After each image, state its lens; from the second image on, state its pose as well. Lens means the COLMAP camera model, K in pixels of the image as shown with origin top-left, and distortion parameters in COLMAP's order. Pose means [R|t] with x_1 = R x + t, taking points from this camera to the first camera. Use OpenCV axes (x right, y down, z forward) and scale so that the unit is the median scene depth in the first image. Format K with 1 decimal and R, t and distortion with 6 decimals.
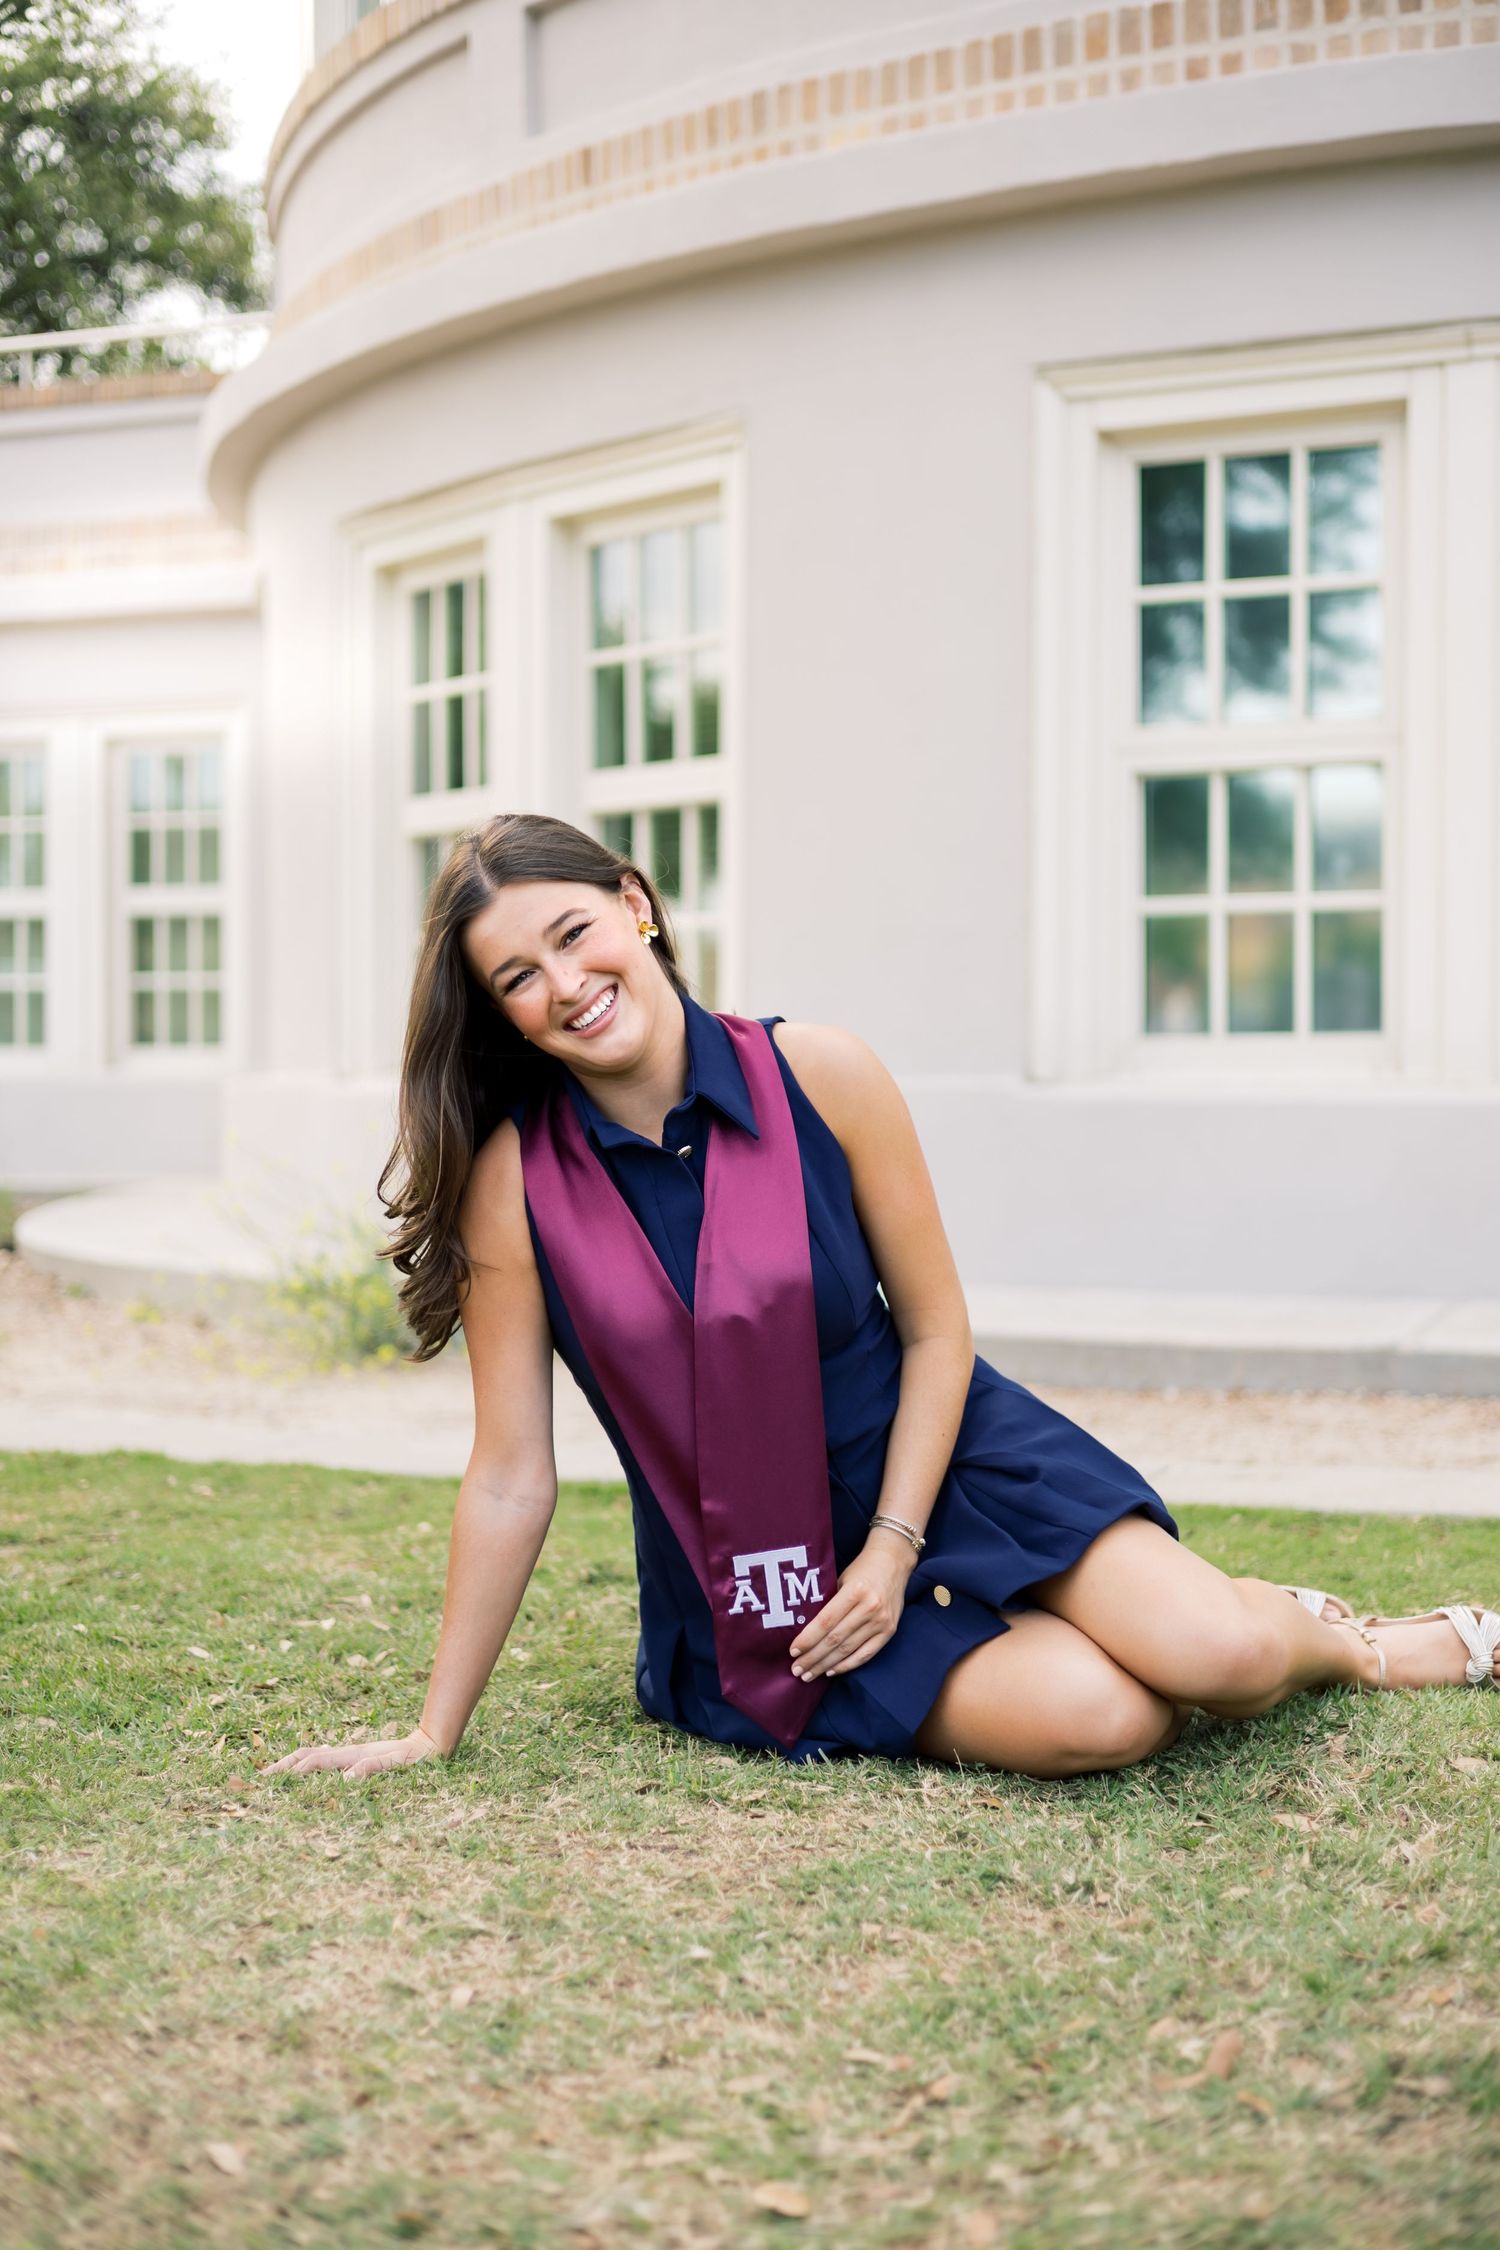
lens RADIAL K [[3611.2, 0, 856.1], [0, 3611.2, 1132.3], [0, 0, 1]] dist [0.940869, -9.808443]
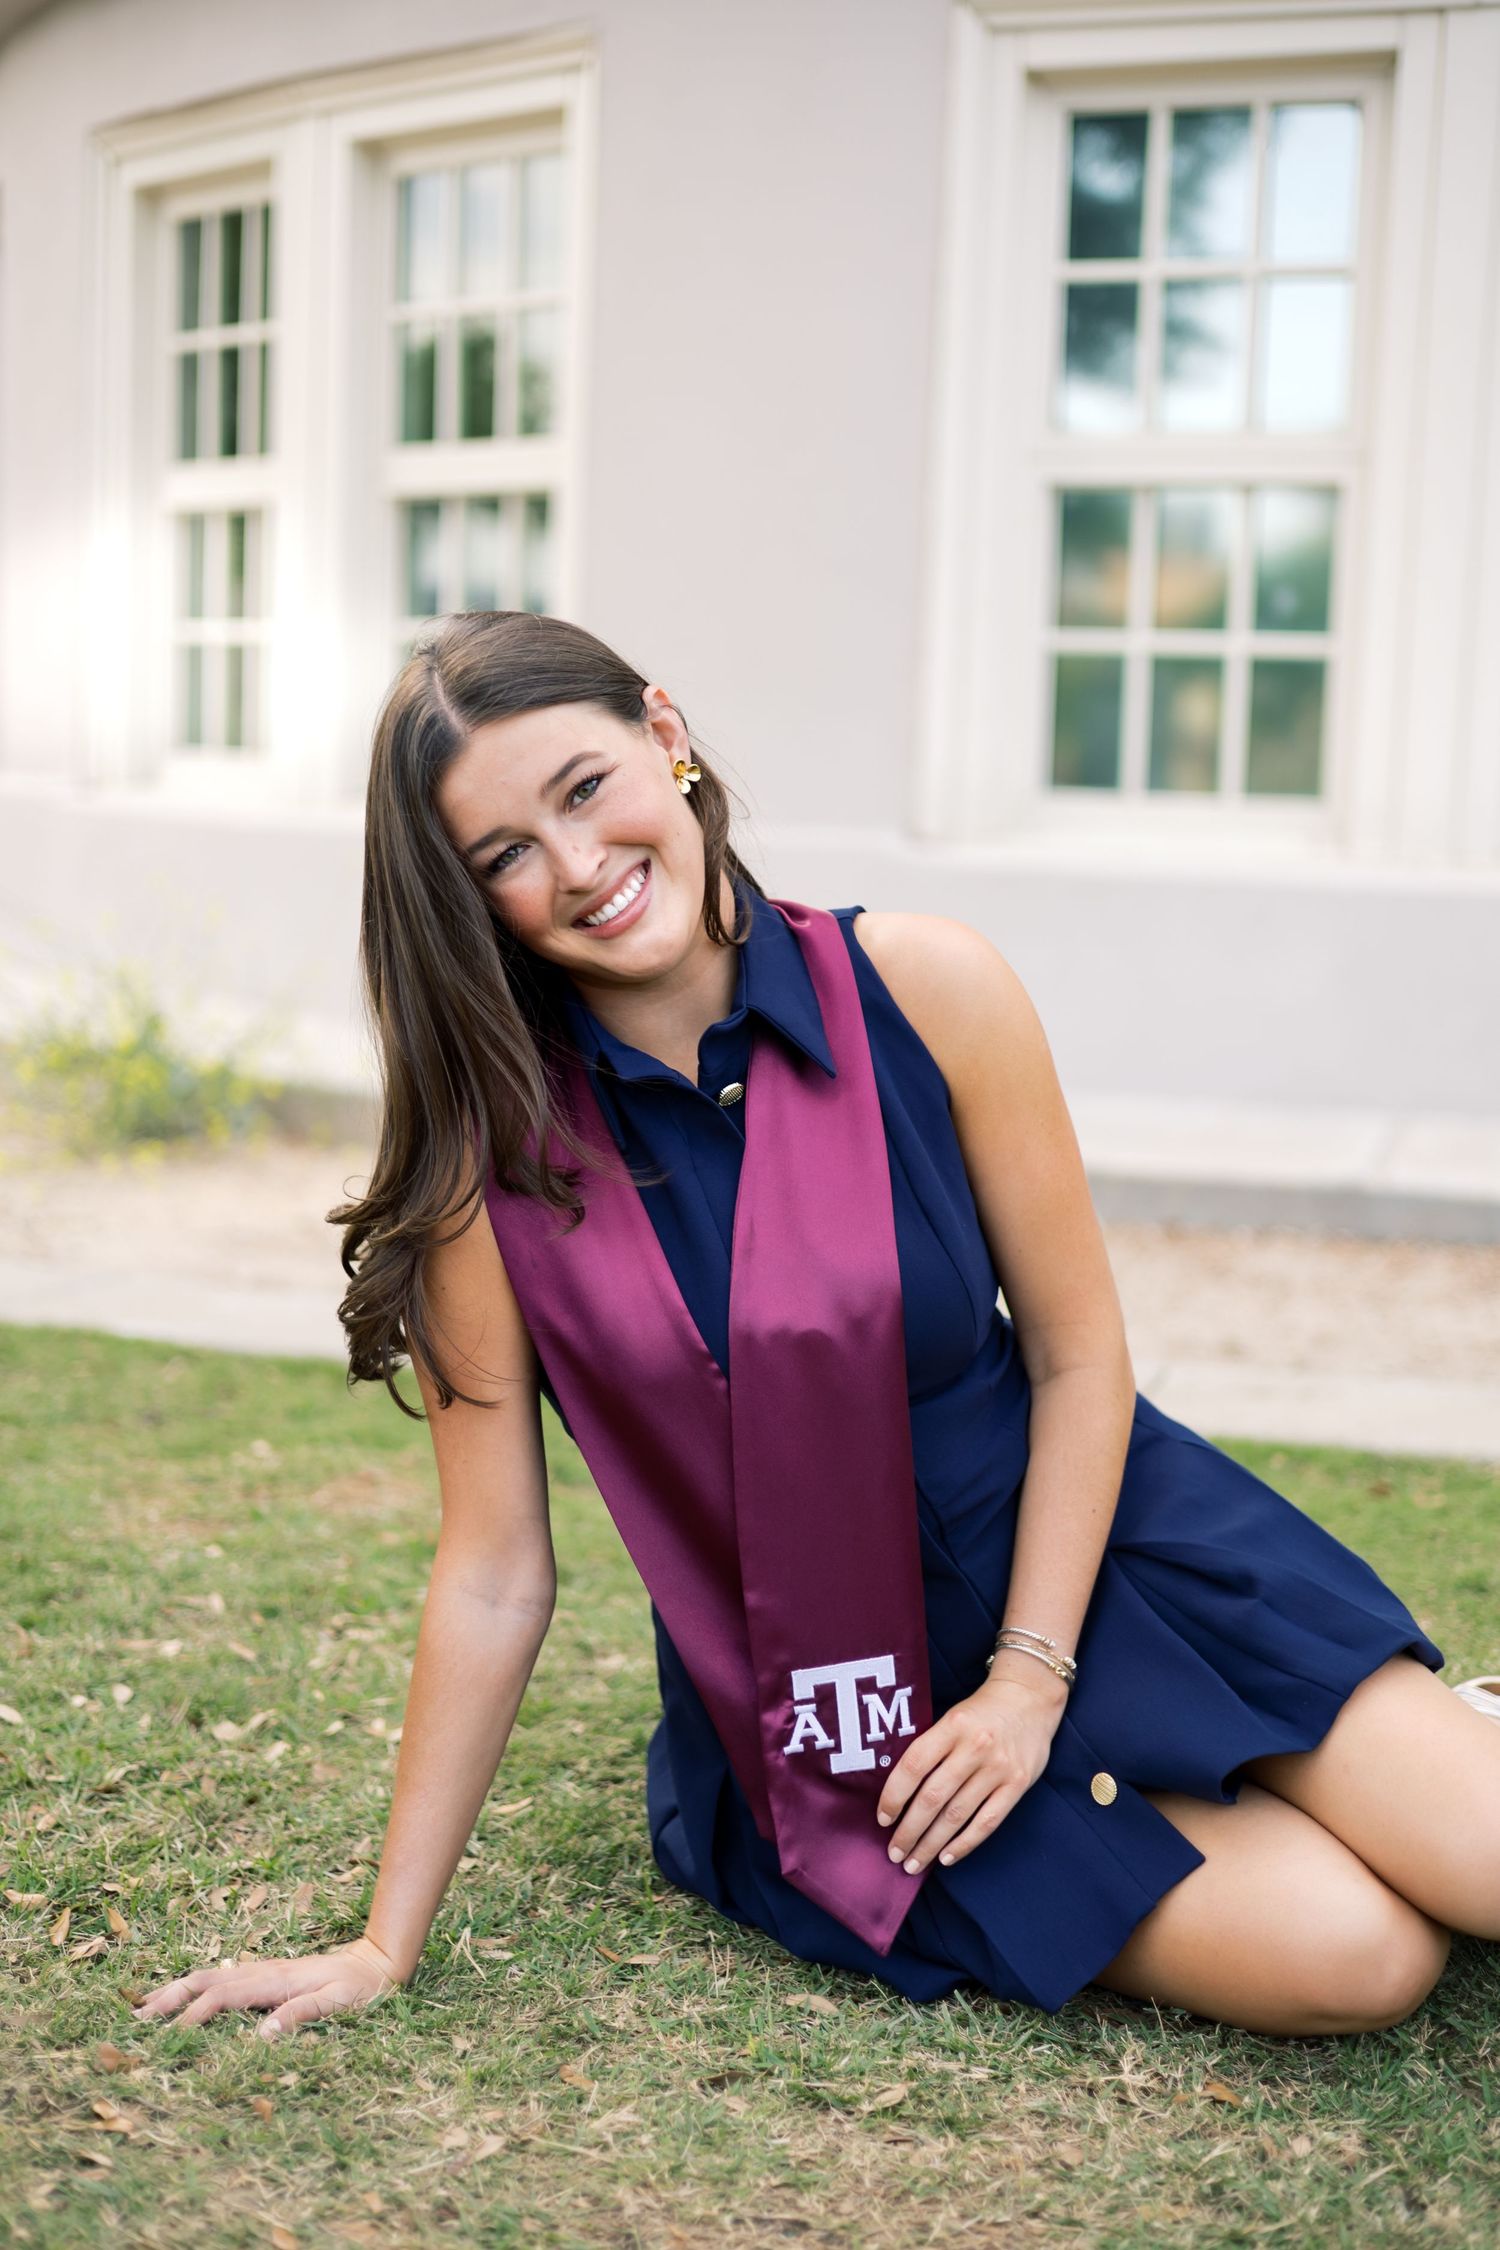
lens RADIAL K [[3177.9, 0, 822.4], [0, 3177.9, 1130.7], [0, 0, 1]] dist [0.025073, -0.041441]
pose [[0.991973, 0.016694, 0.125340, -0.103929], [-0.033227, 0.990825, 0.131001, -0.067321], [-0.122004, -0.134115, 0.983427, 0.392566]]
